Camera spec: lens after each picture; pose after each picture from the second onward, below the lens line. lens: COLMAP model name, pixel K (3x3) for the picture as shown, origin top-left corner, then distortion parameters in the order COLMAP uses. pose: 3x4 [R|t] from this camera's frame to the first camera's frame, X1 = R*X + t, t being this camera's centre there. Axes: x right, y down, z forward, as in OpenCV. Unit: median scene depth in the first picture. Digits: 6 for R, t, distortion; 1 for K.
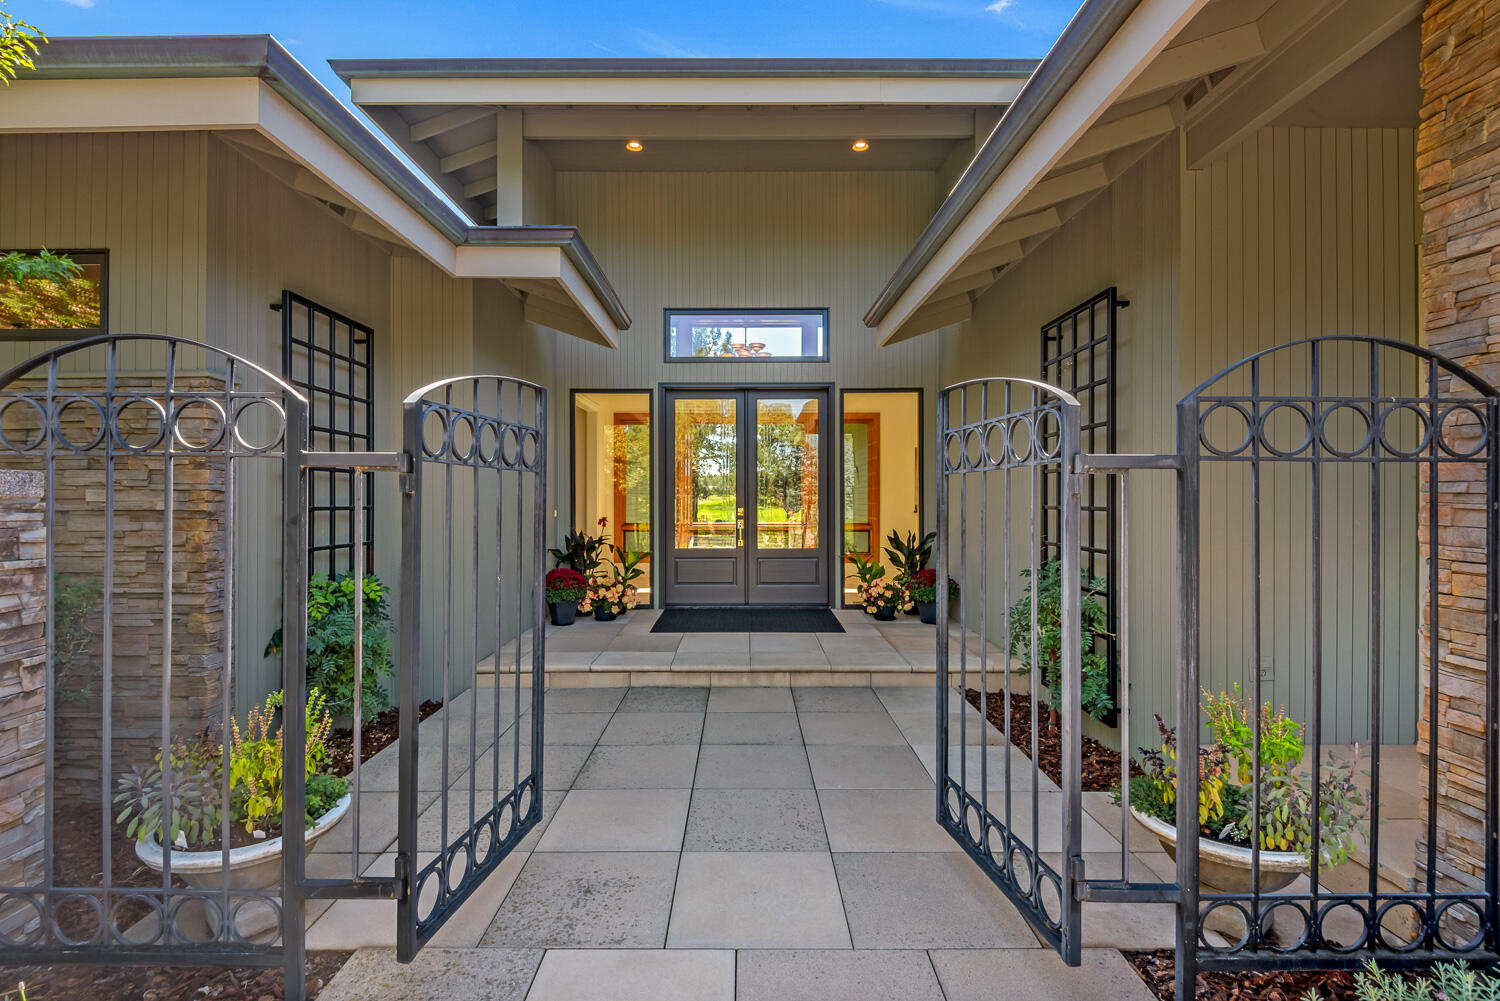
lens RADIAL K [[700.3, 0, 742.3], [0, 700.3, 504.0], [0, 0, 1]] dist [0.035658, -0.025007]
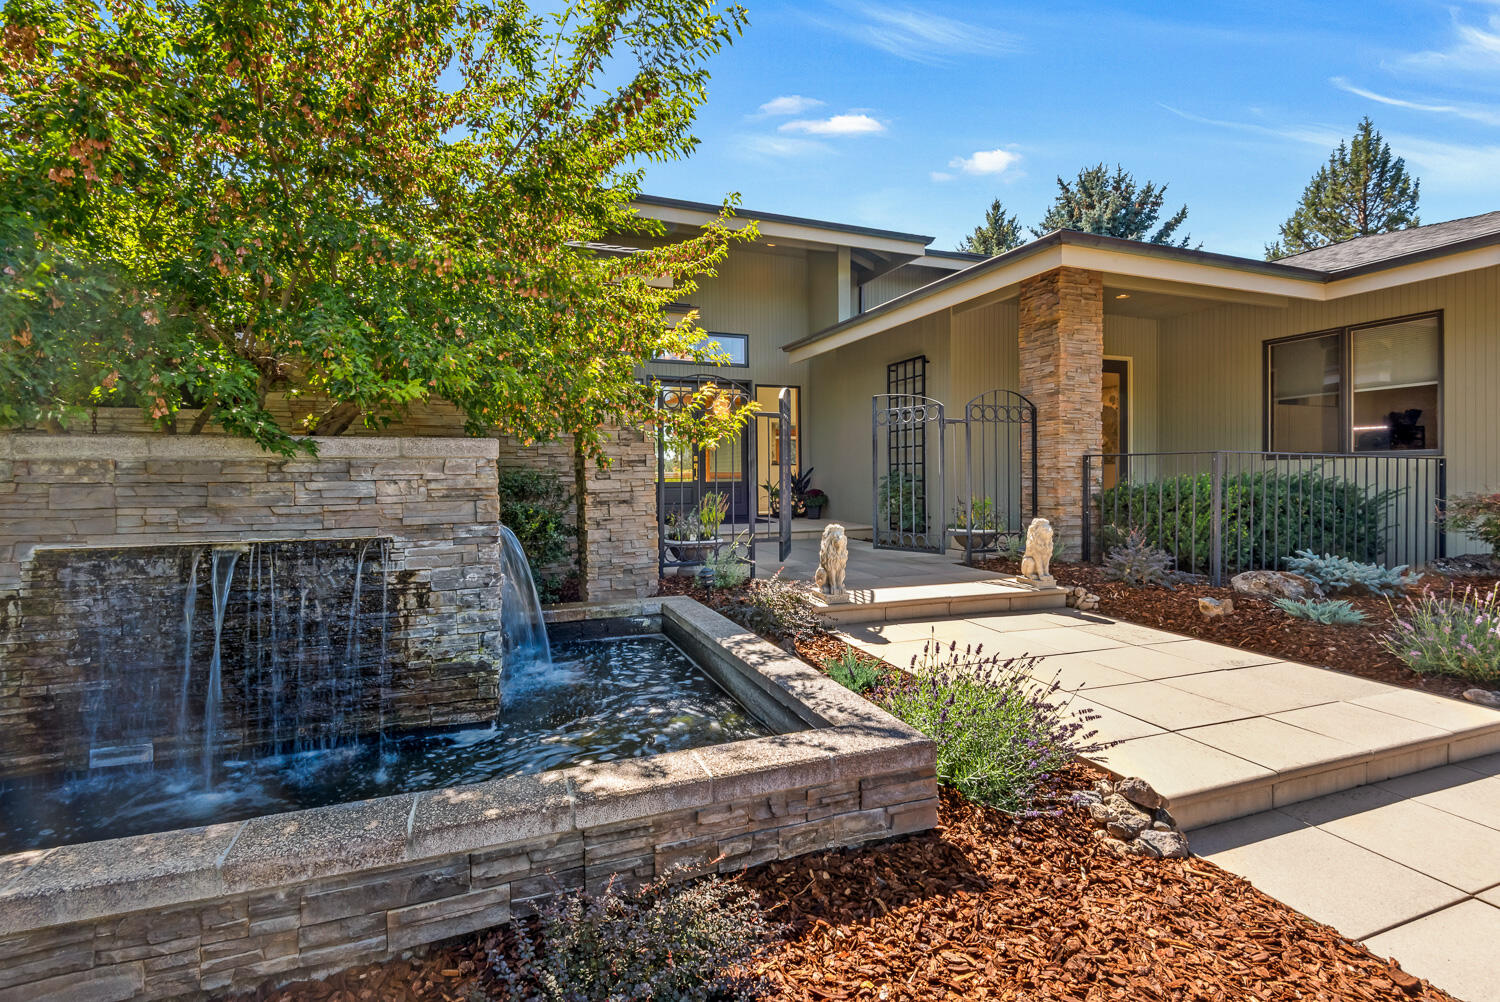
lens RADIAL K [[699.5, 0, 752.3], [0, 699.5, 482.8], [0, 0, 1]] dist [0.036738, -0.024870]
pose [[0.931609, -0.006327, 0.363407, -0.497676], [0.006153, 0.999980, 0.001635, 0.070222], [-0.363410, 0.000713, 0.931629, -0.569523]]
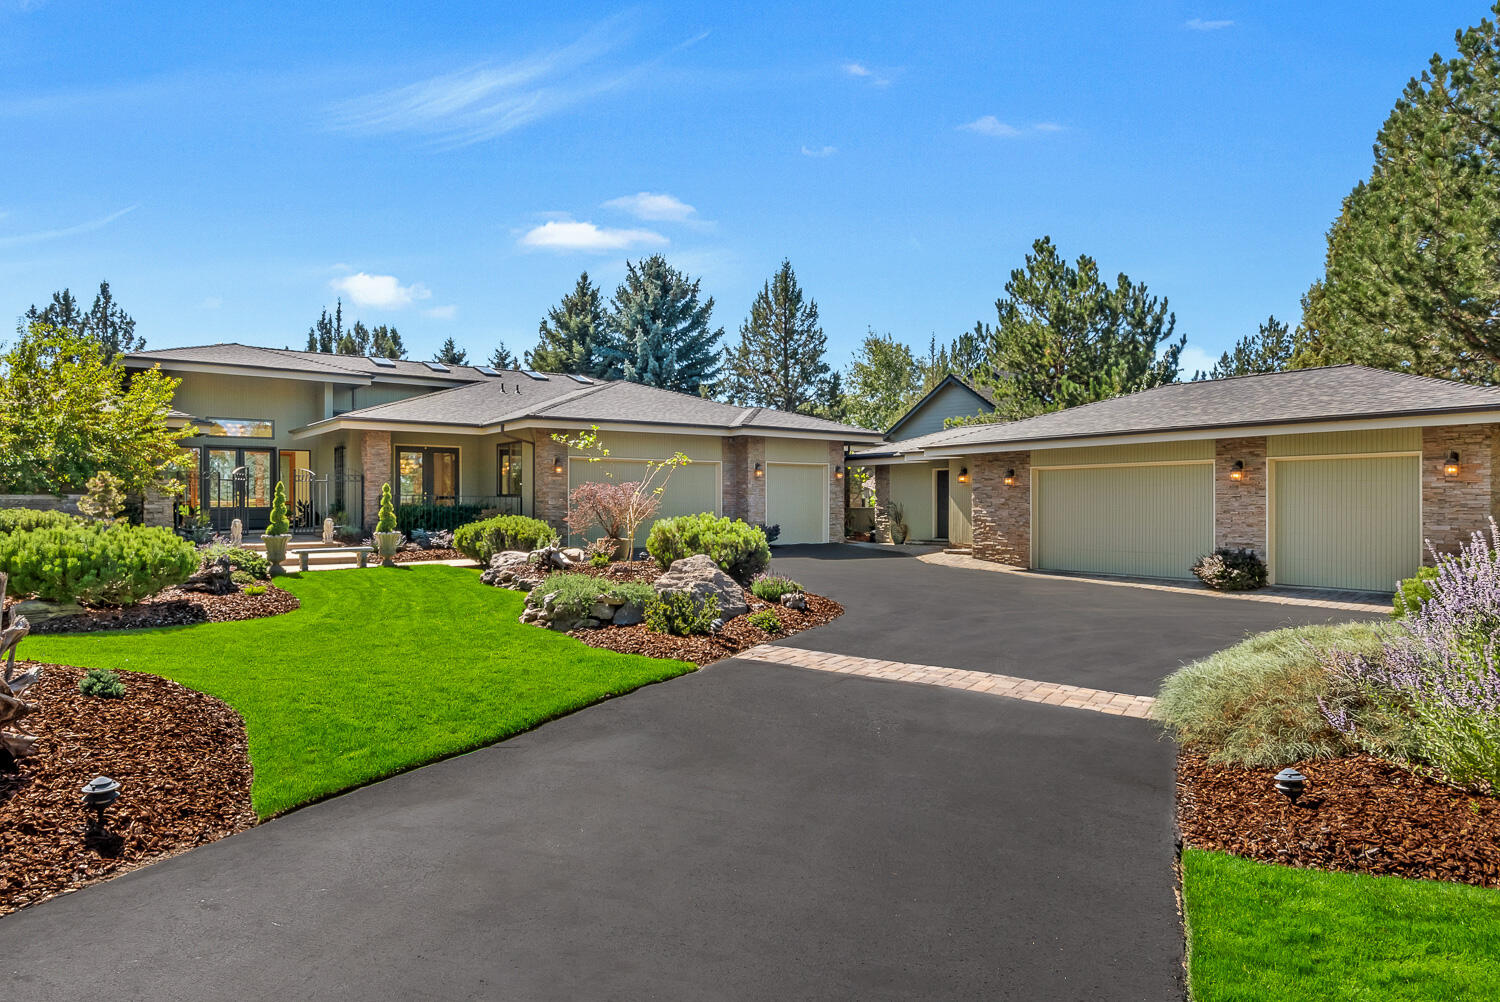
lens RADIAL K [[933.8, 0, 729.3], [0, 933.8, 507.2], [0, 0, 1]] dist [0.032434, -0.000890]
pose [[0.817042, -0.002147, 0.576574, -0.588371], [0.005499, 0.999977, -0.004070, 0.096922], [-0.576552, 0.006496, 0.817034, -3.285602]]
